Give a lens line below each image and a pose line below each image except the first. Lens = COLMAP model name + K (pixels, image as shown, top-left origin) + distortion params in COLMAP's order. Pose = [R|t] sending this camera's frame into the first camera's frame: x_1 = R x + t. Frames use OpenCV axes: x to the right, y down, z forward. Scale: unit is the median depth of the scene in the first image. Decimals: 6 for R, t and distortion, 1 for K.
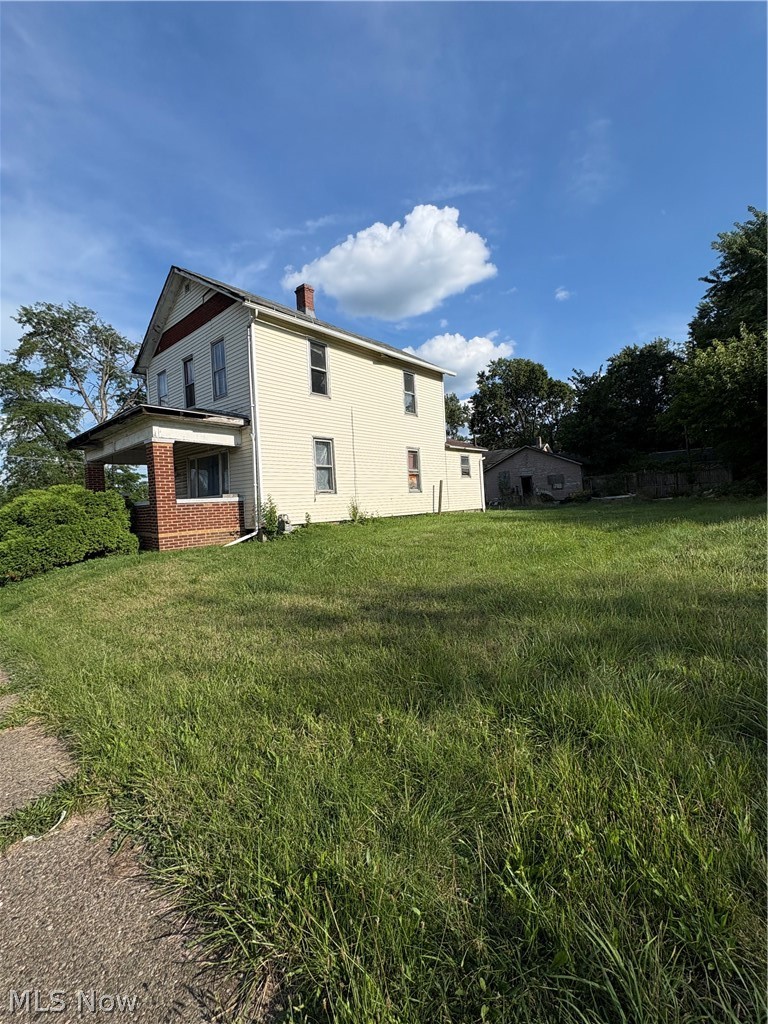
lens RADIAL K [[408.1, 0, 384.0], [0, 408.1, 512.0], [0, 0, 1]] dist [-0.008257, 0.000082]
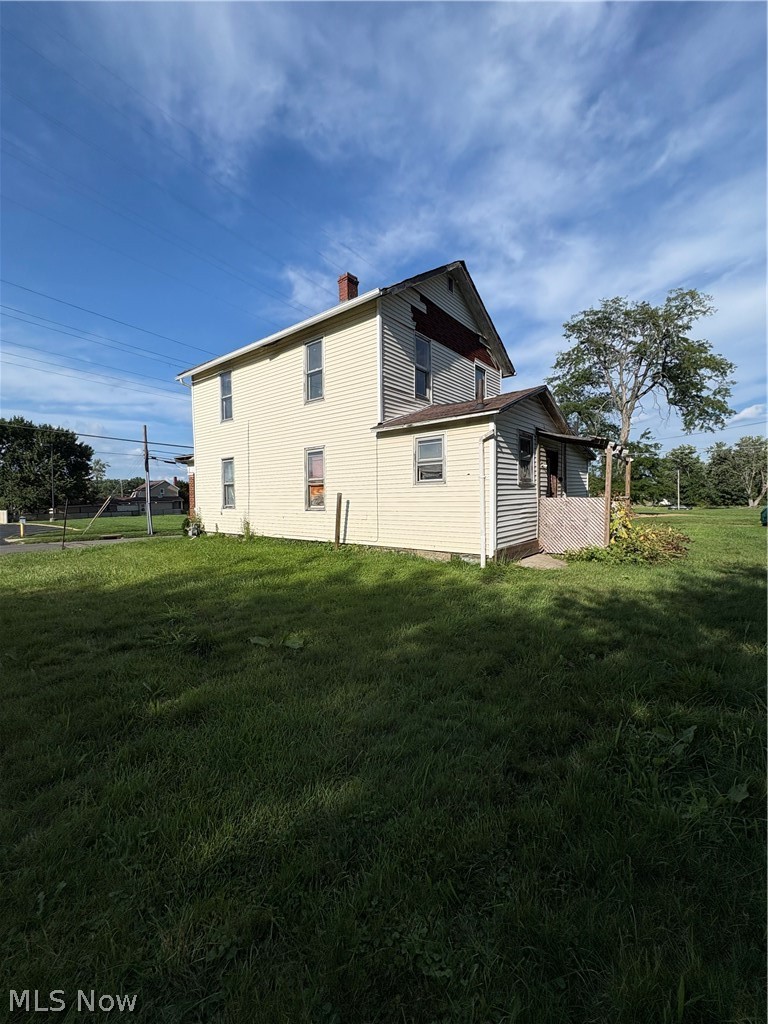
lens RADIAL K [[408.1, 0, 384.0], [0, 408.1, 512.0], [0, 0, 1]] dist [-0.008257, 0.000082]
pose [[0.075074, 0.073099, -0.994495, 0.830356], [-0.020569, 0.997211, 0.071746, -0.103078], [0.996966, 0.015070, 0.076368, 1.115036]]
